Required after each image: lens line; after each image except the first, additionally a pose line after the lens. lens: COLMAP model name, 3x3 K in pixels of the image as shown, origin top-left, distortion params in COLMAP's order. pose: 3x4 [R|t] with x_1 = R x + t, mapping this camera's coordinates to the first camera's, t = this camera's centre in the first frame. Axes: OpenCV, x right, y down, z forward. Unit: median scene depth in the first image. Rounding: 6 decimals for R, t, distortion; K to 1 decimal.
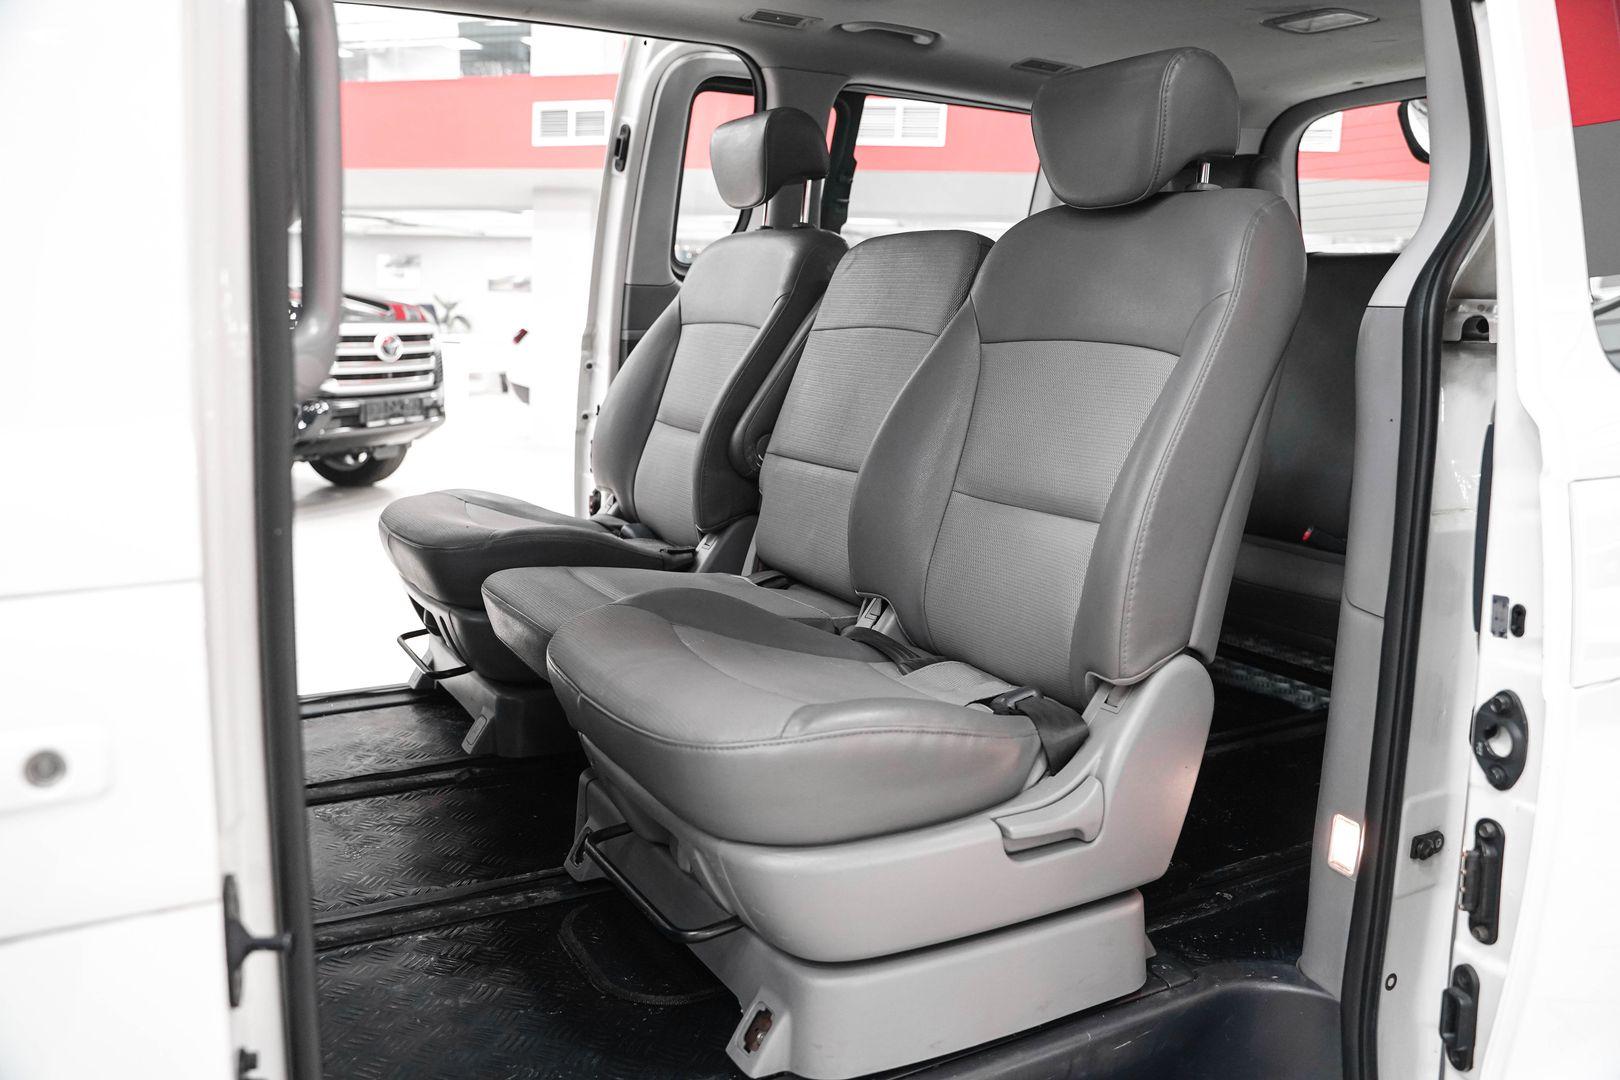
lens RADIAL K [[1307.0, 0, 807.2], [0, 1307.0, 540.4], [0, 0, 1]] dist [-0.117068, 0.086087]
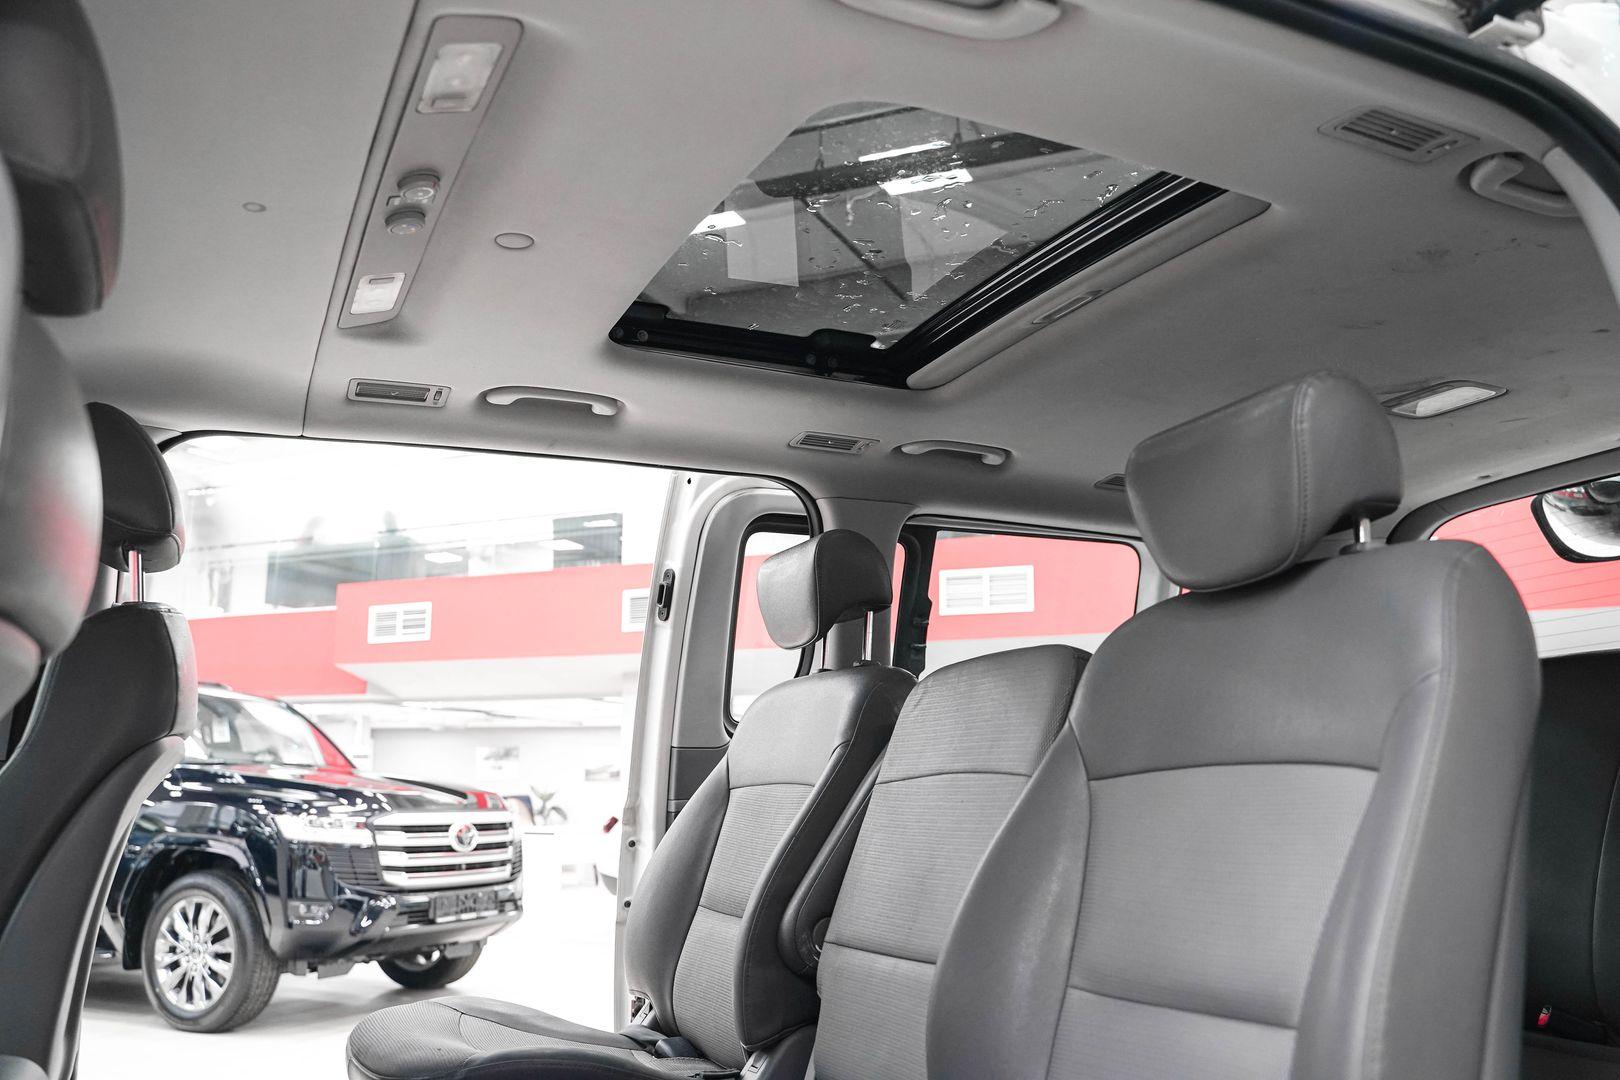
lens RADIAL K [[1307.0, 0, 816.9], [0, 1307.0, 528.8], [0, 0, 1]] dist [-0.117068, 0.086087]
pose [[0.996727, -0.053306, -0.060782, 0.020705], [0.027239, 0.929303, -0.368312, -0.010373], [0.076118, 0.365451, 0.927713, 0.164103]]
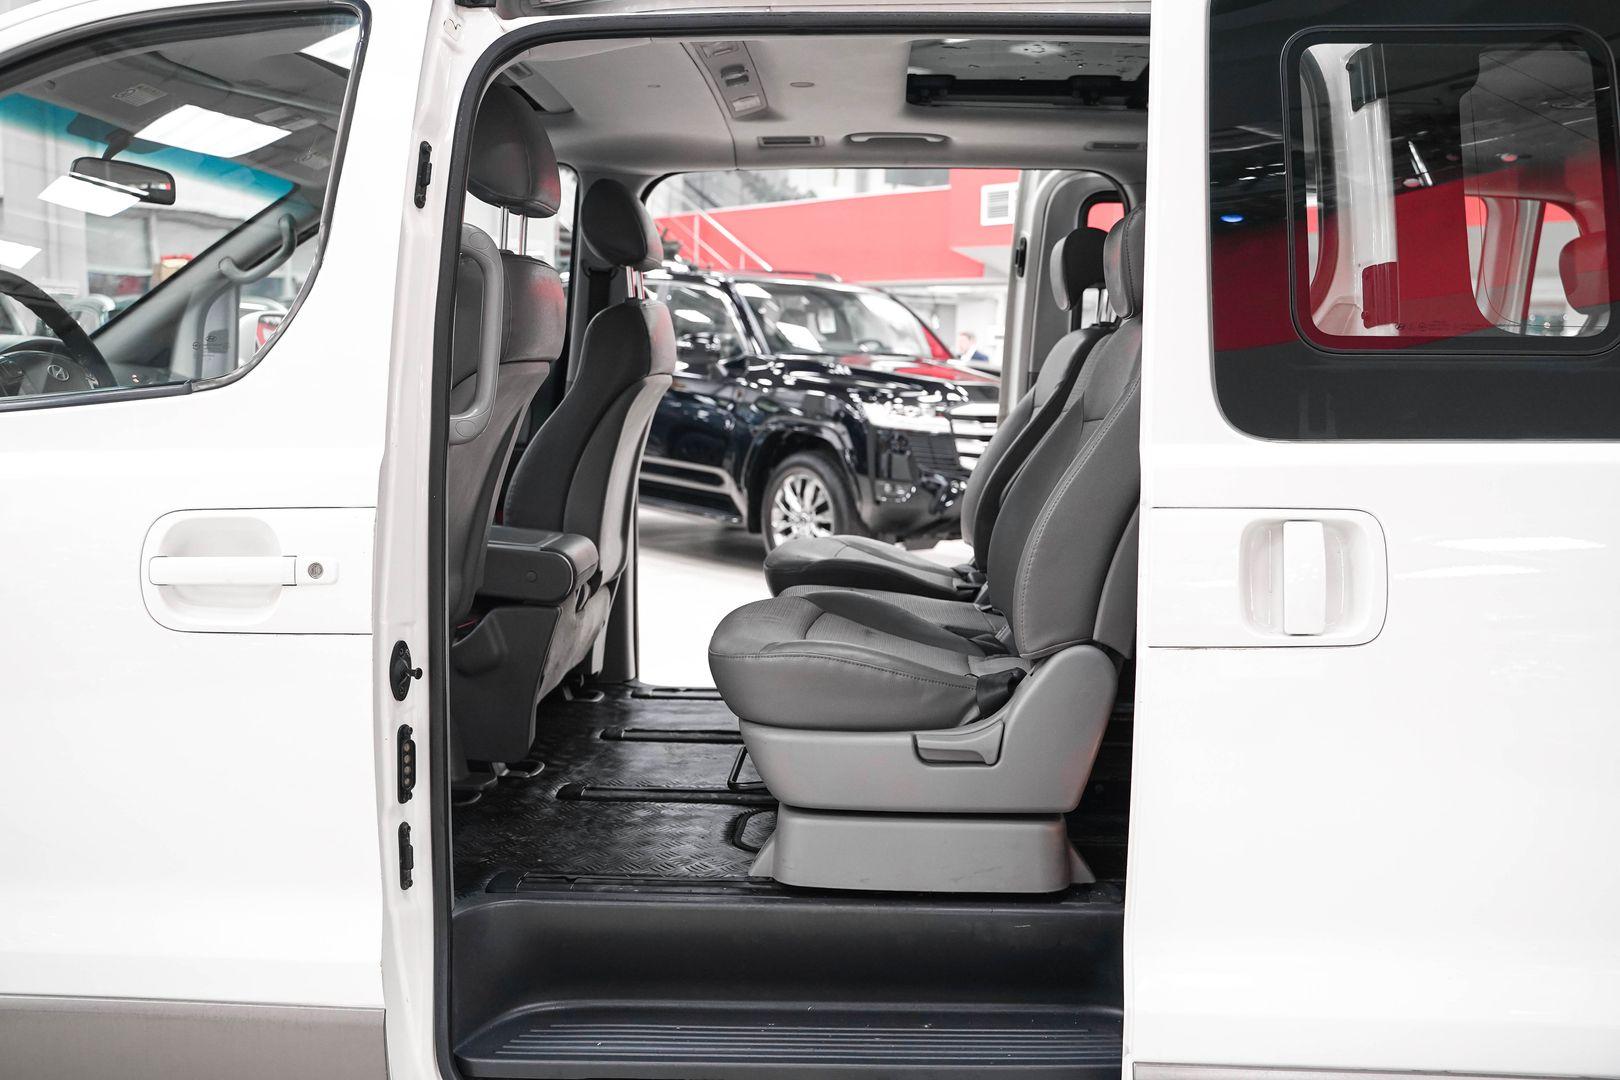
lens RADIAL K [[1550.8, 0, 808.9], [0, 1550.8, 539.9], [0, 0, 1]] dist [-0.040202, 0.000000]
pose [[0.851294, 0.043487, -0.522884, 0.481876], [-0.084657, 0.994886, -0.055085, 0.050400], [0.517815, 0.091159, 0.850622, -0.301794]]
